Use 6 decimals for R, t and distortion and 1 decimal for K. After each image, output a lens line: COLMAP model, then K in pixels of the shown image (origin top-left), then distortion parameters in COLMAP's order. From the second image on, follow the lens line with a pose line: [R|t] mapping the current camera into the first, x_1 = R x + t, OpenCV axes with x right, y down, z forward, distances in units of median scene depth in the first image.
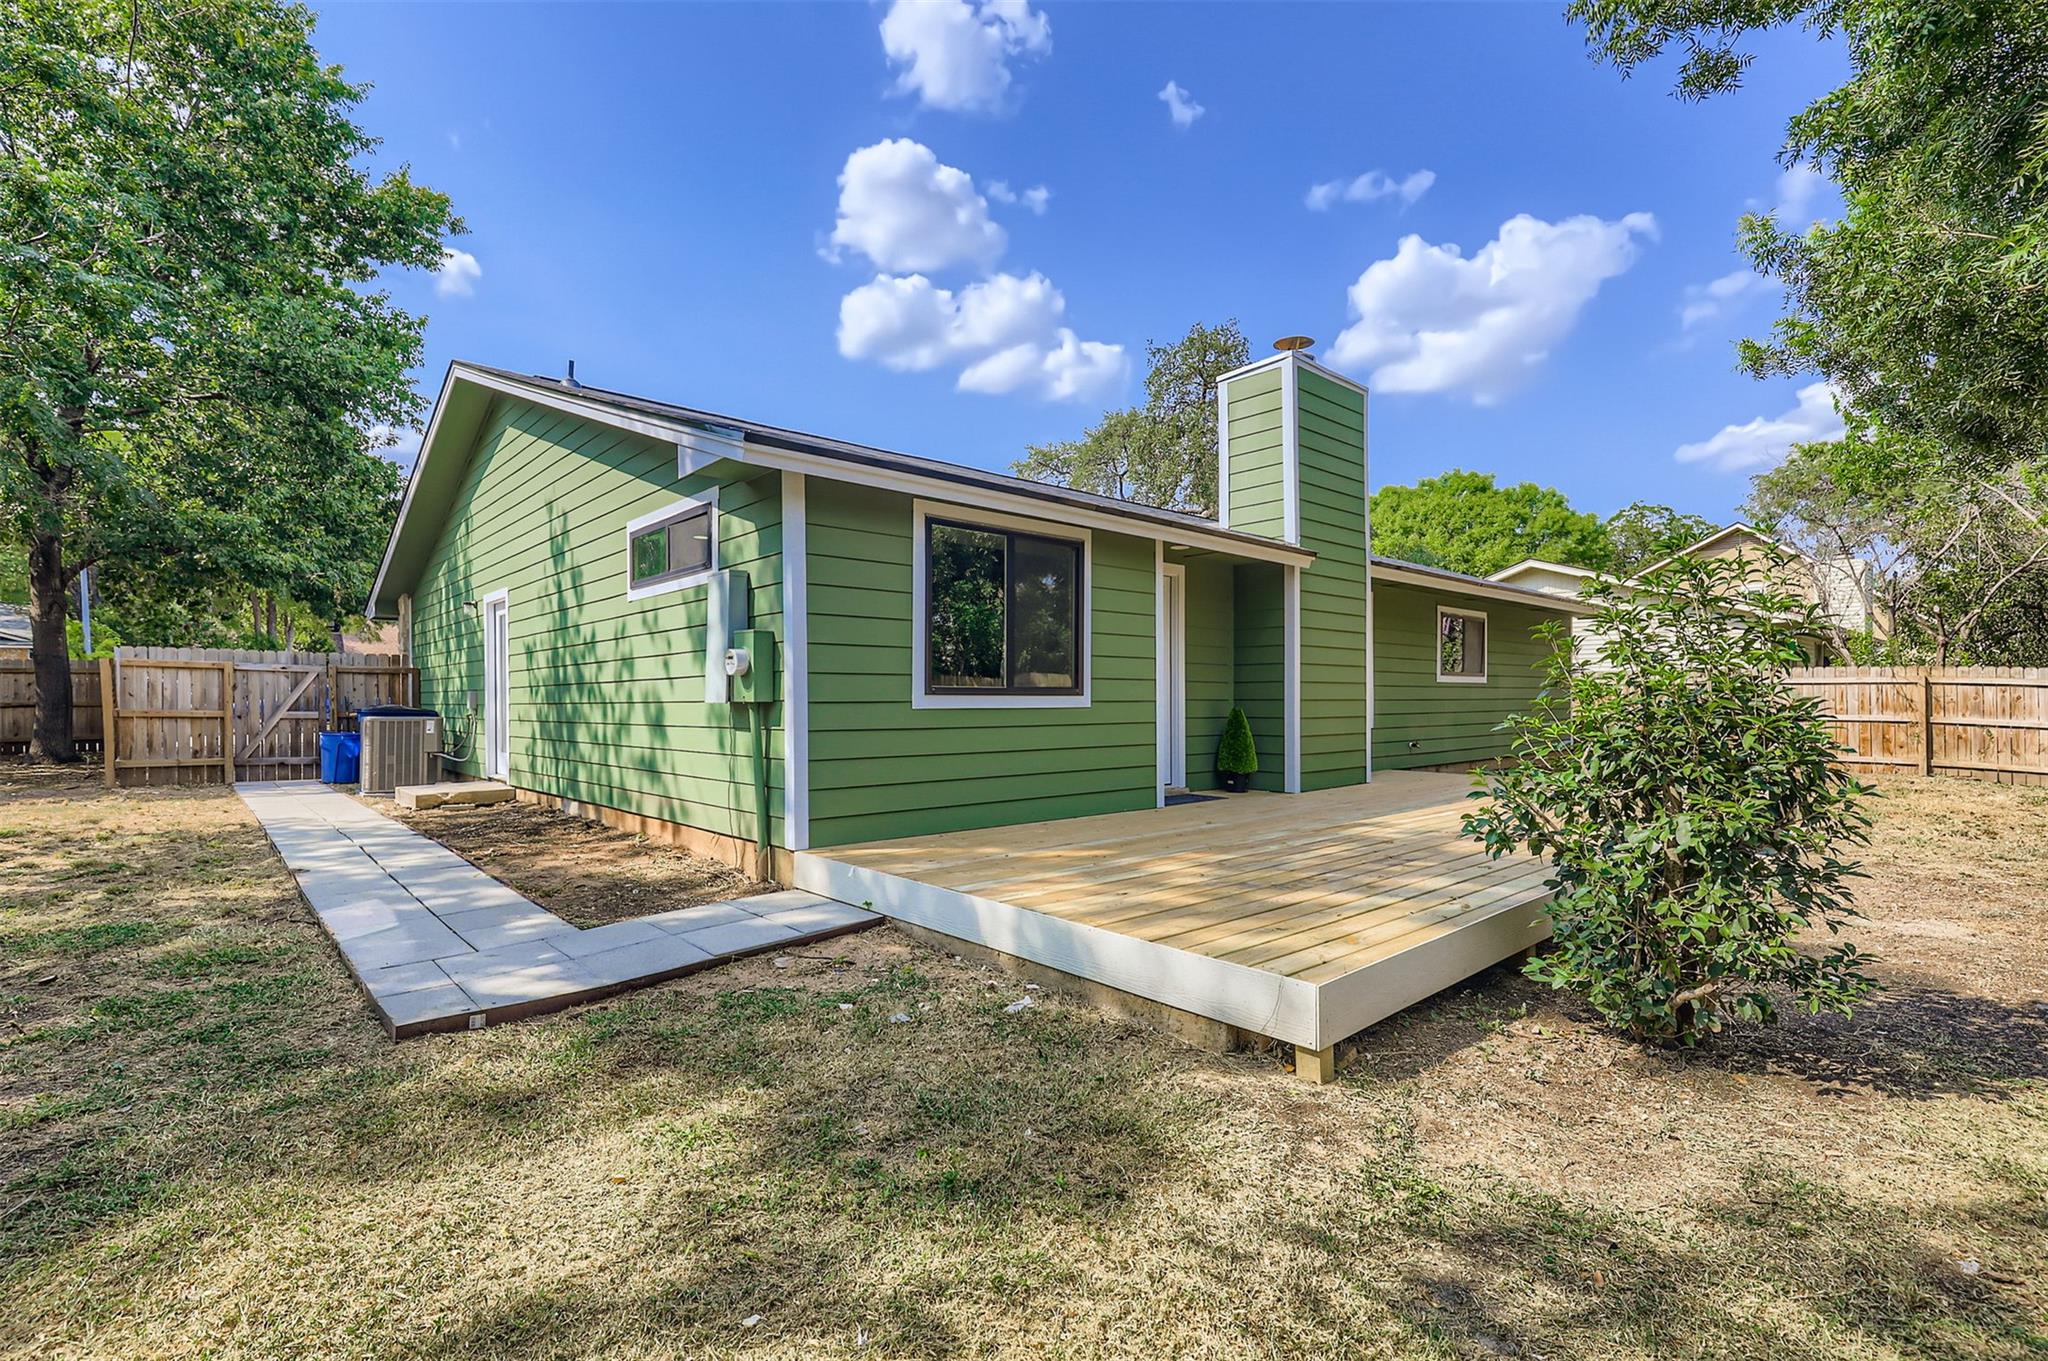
lens RADIAL K [[926.0, 0, 1022.7], [0, 926.0, 692.4], [0, 0, 1]] dist [0.006293, -0.001468]
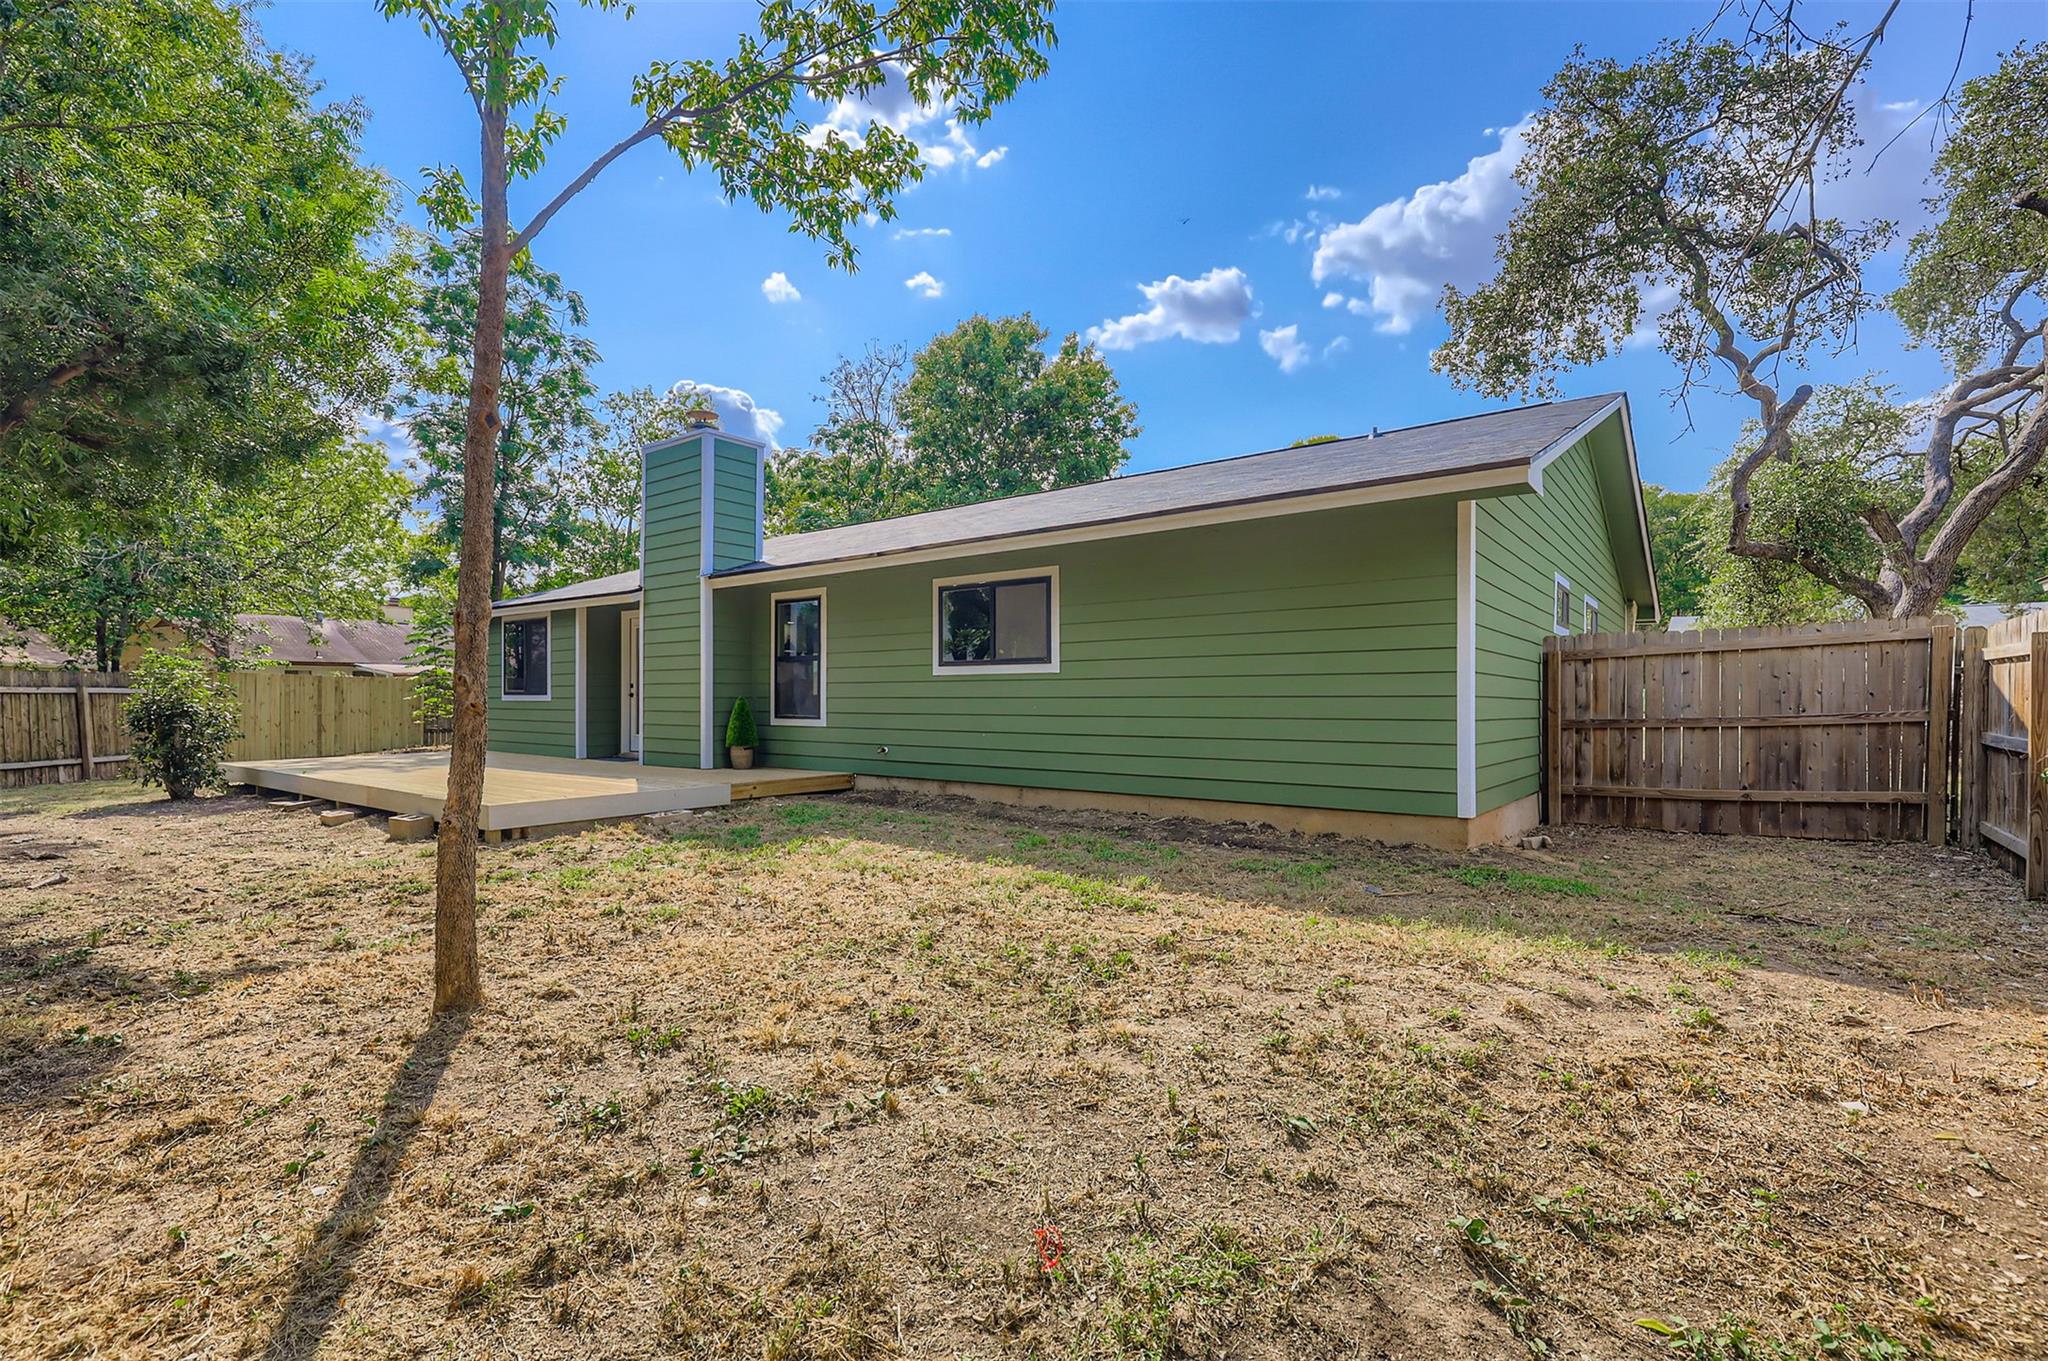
lens RADIAL K [[926.0, 0, 1024.1], [0, 926.0, 694.3], [0, 0, 1]] dist [0.006293, -0.001468]
pose [[0.177630, -0.005489, -0.984082, 0.331581], [0.005571, 0.999974, -0.004572, 0.002444], [0.984082, -0.004671, 0.177656, 0.247806]]
